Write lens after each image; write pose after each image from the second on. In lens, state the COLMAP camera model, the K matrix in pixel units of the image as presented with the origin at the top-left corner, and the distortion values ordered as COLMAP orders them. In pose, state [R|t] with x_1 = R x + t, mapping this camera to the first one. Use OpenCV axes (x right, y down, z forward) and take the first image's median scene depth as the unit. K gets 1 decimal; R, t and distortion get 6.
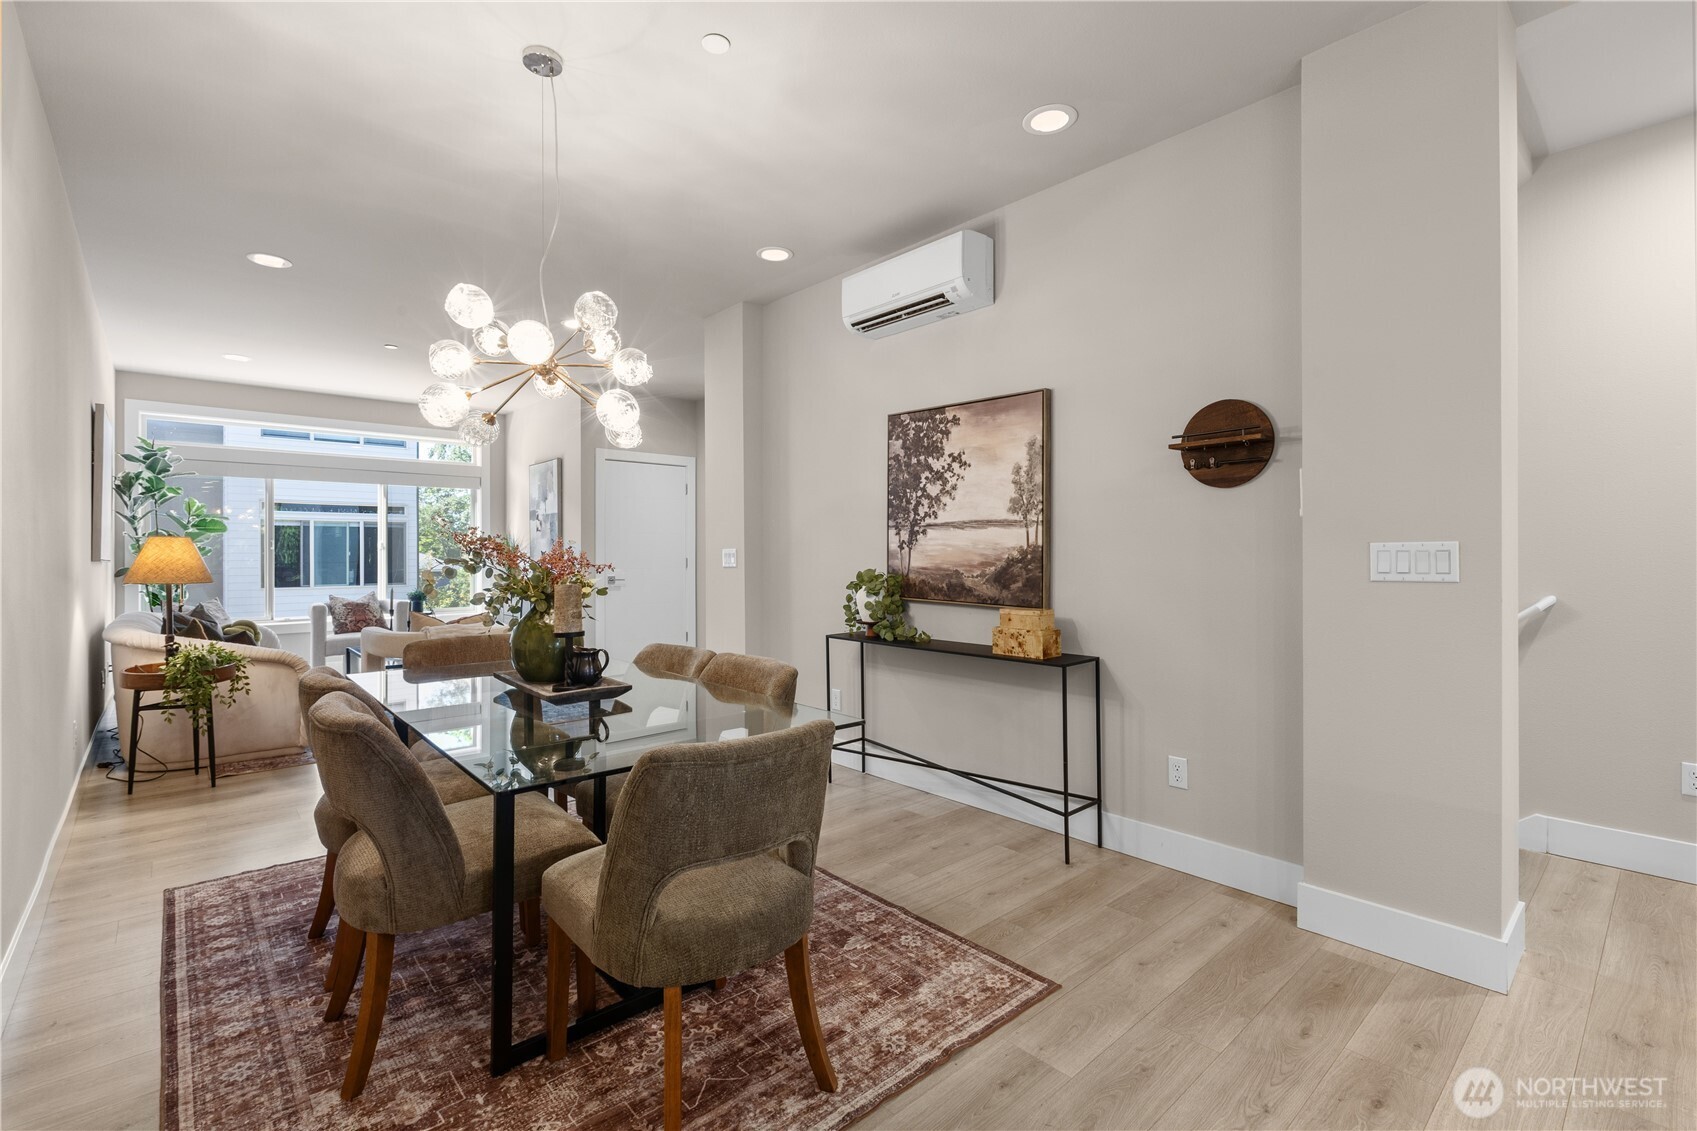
lens RADIAL K [[752.5, 0, 847.0], [0, 752.5, 555.2], [0, 0, 1]] dist [-0.002047, 0.000180]
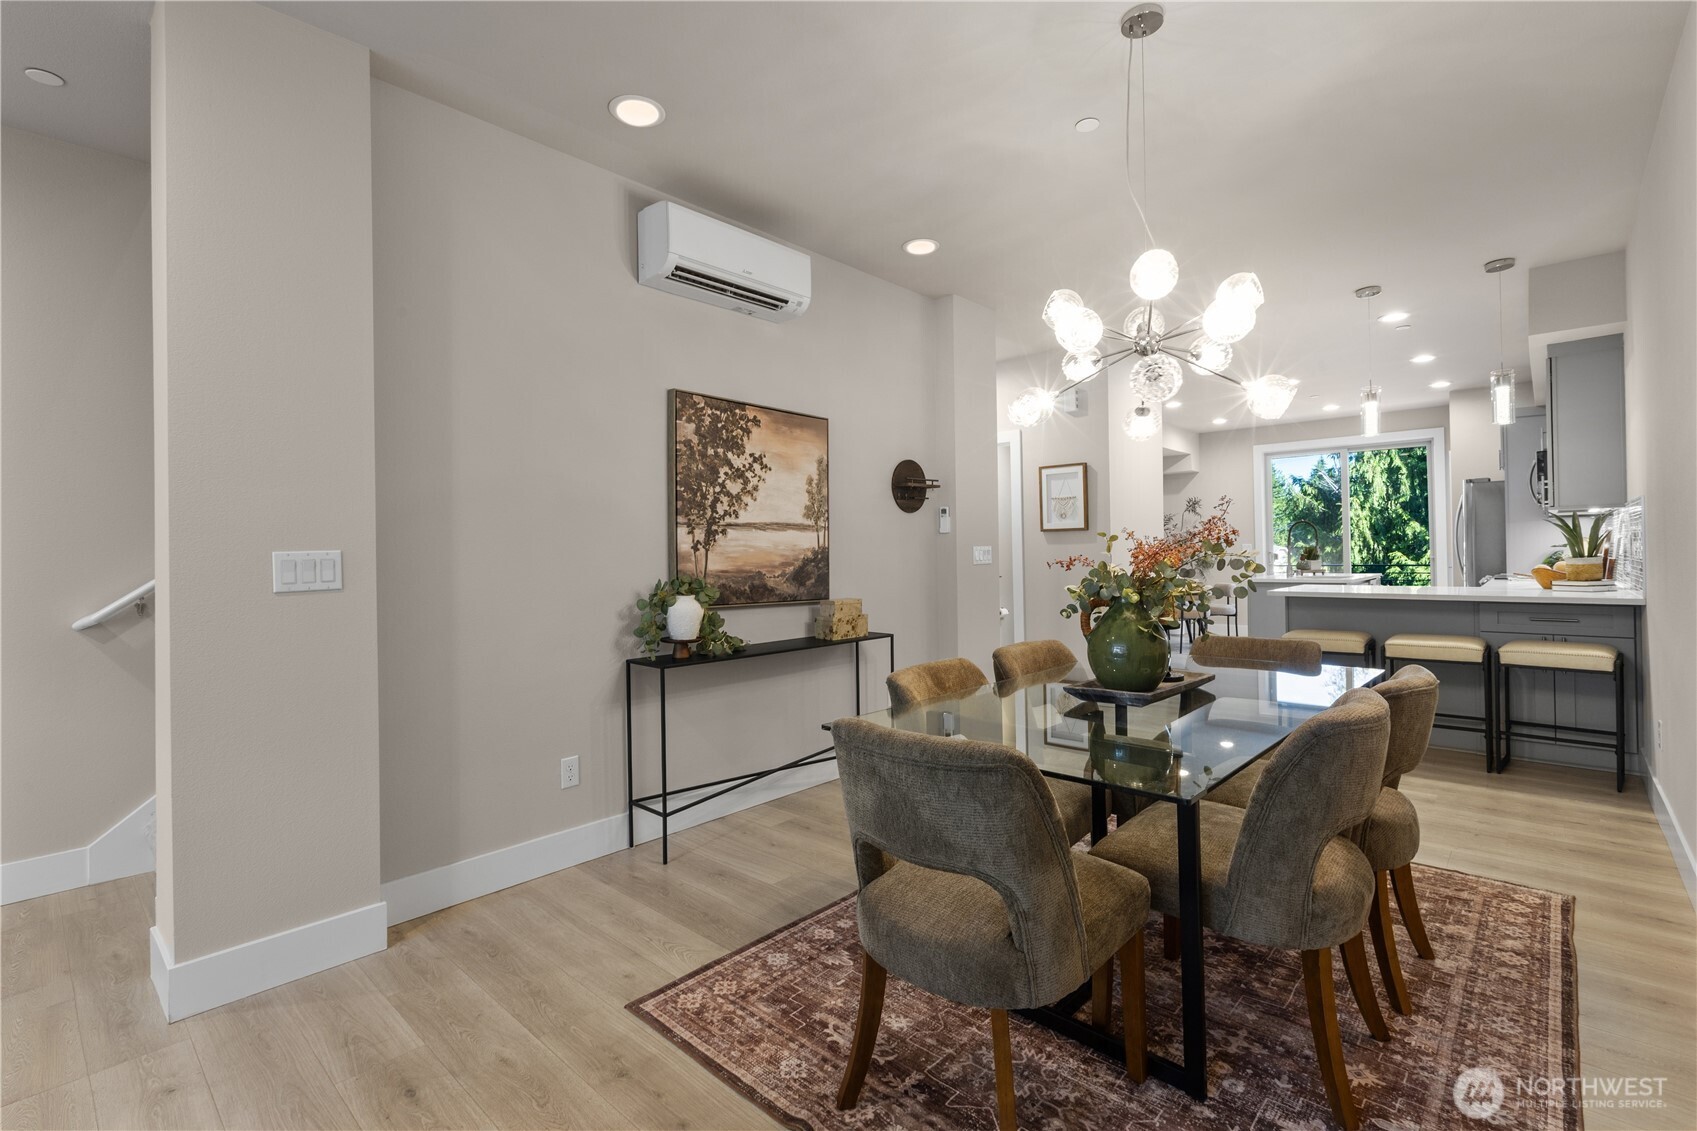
lens RADIAL K [[752.5, 0, 858.6], [0, 752.5, 551.2], [0, 0, 1]] dist [-0.002047, 0.000180]
pose [[-0.089049, 0.006141, 0.996008, -0.846699], [0.018716, 0.999815, -0.004492, -0.000038], [-0.995851, 0.018241, -0.089147, 0.941345]]
